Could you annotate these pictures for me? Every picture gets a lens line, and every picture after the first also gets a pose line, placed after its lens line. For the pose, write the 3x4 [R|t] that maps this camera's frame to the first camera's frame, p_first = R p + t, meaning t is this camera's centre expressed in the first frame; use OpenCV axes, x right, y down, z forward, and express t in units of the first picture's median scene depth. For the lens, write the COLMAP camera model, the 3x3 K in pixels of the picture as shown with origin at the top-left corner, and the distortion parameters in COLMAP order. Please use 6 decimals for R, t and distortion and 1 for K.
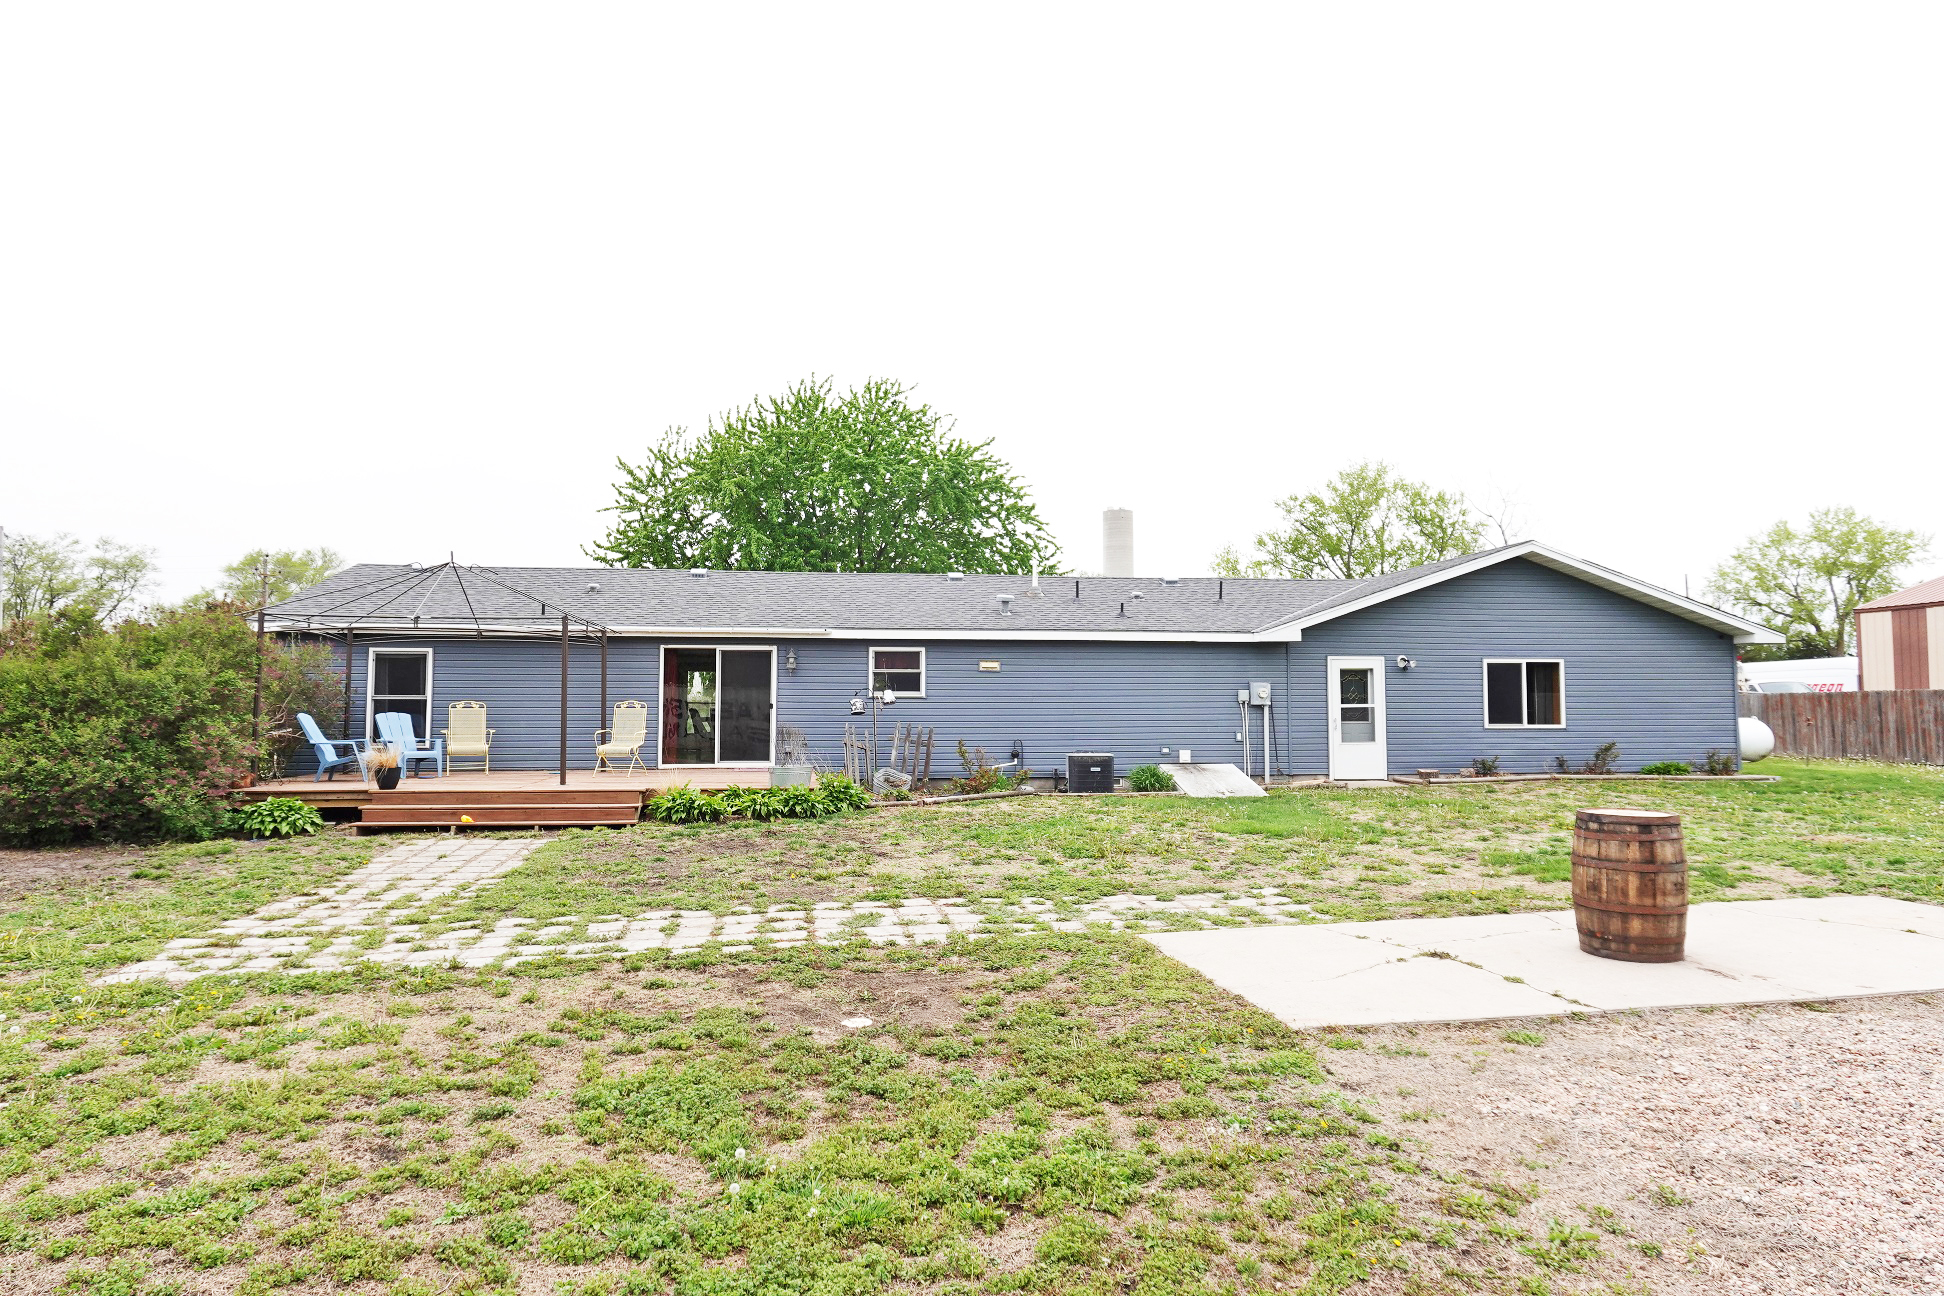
lens RADIAL K [[1142.9, 0, 972.0], [0, 1142.9, 648.0], [0, 0, 1]] dist [-0.000199, 0.003466]
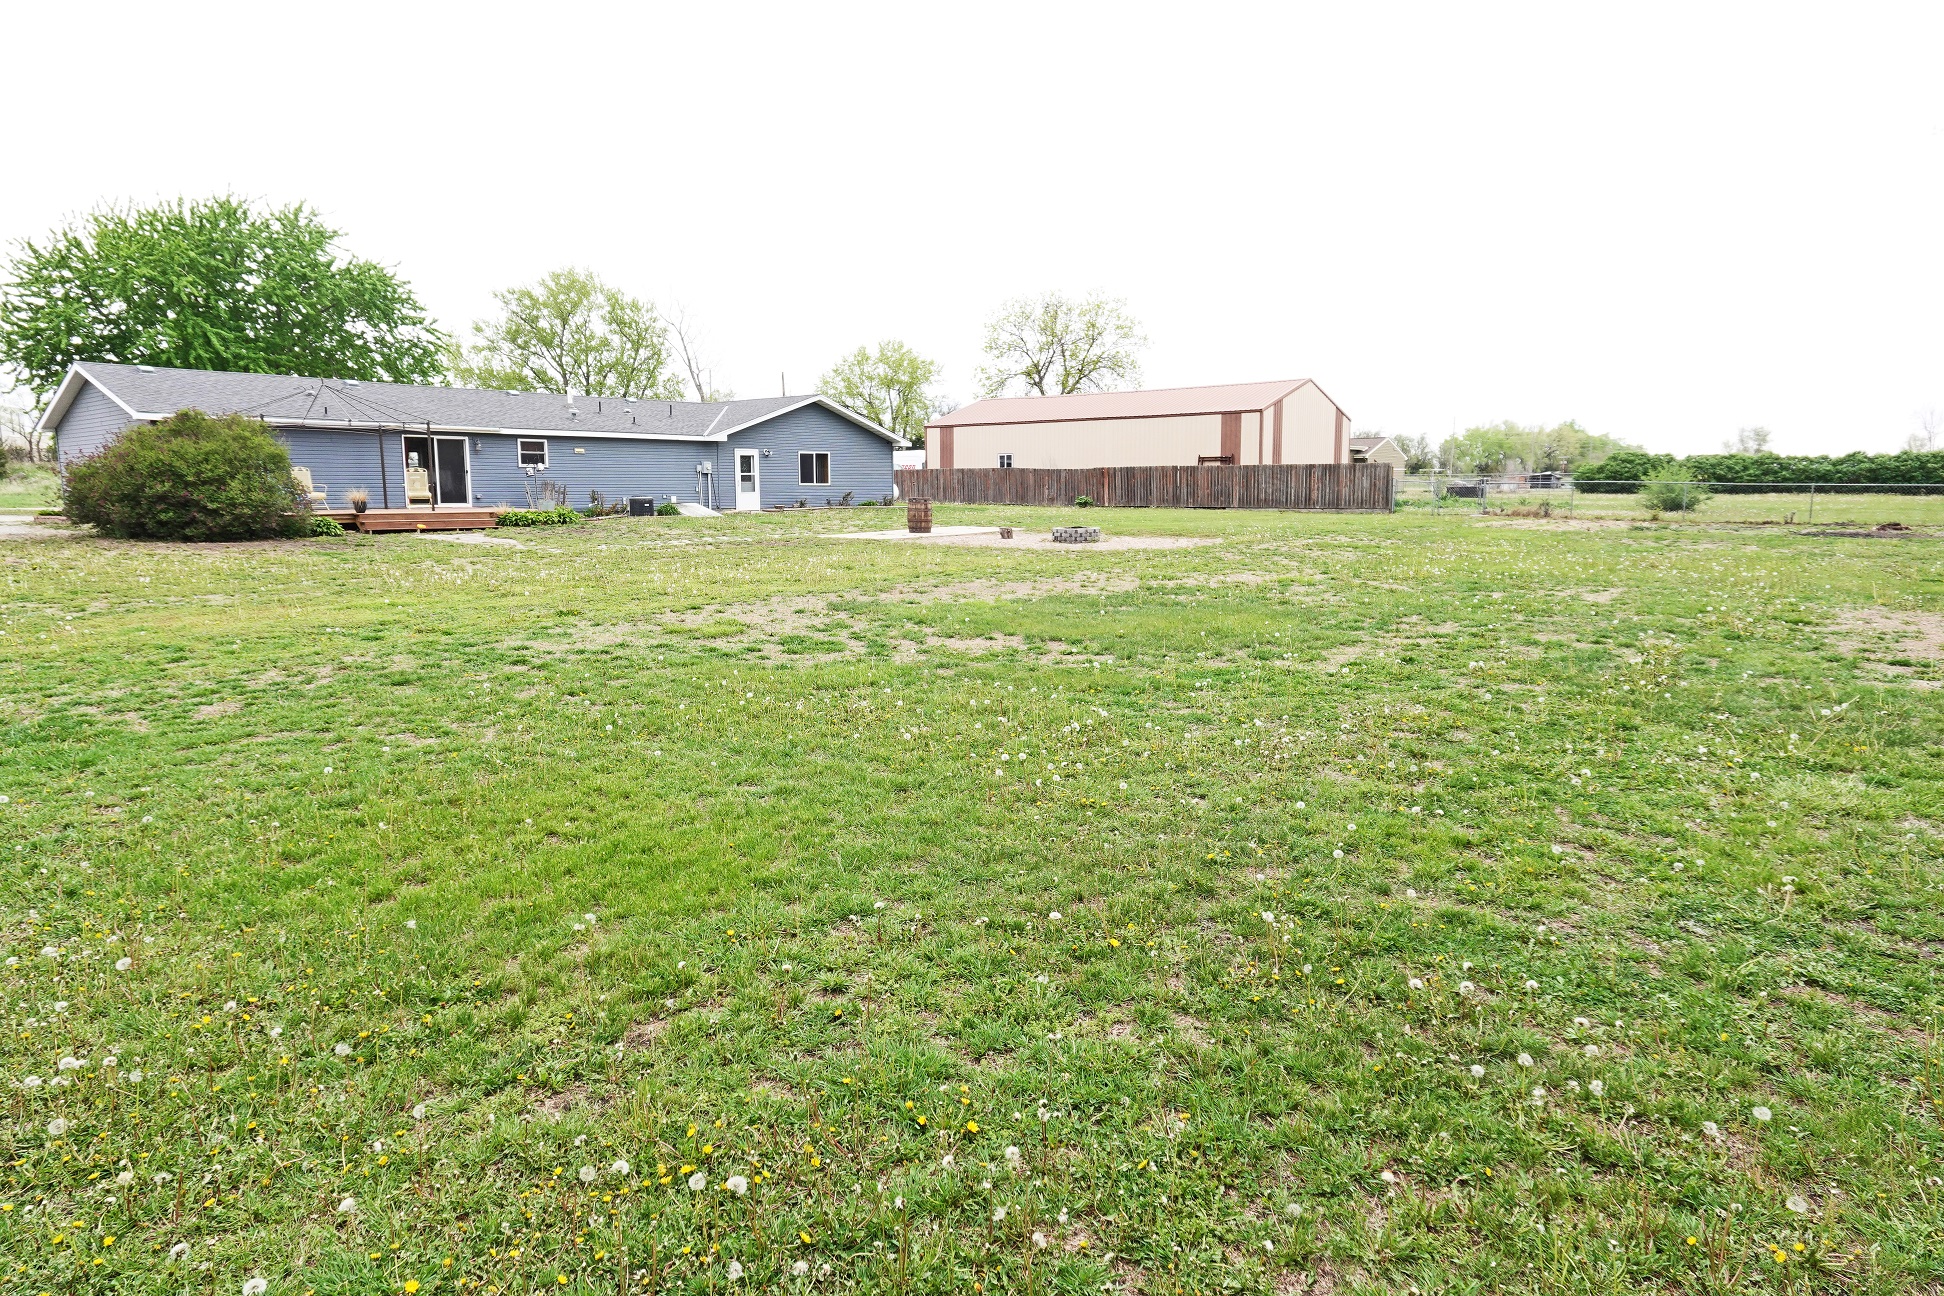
lens RADIAL K [[1142.9, 0, 972.0], [0, 1142.9, 648.0], [0, 0, 1]] dist [-0.000199, 0.003466]
pose [[0.742896, -0.095026, 0.662628, -0.717704], [-0.034608, 0.983097, 0.179783, -0.023110], [-0.668512, -0.156493, 0.727050, -0.761446]]
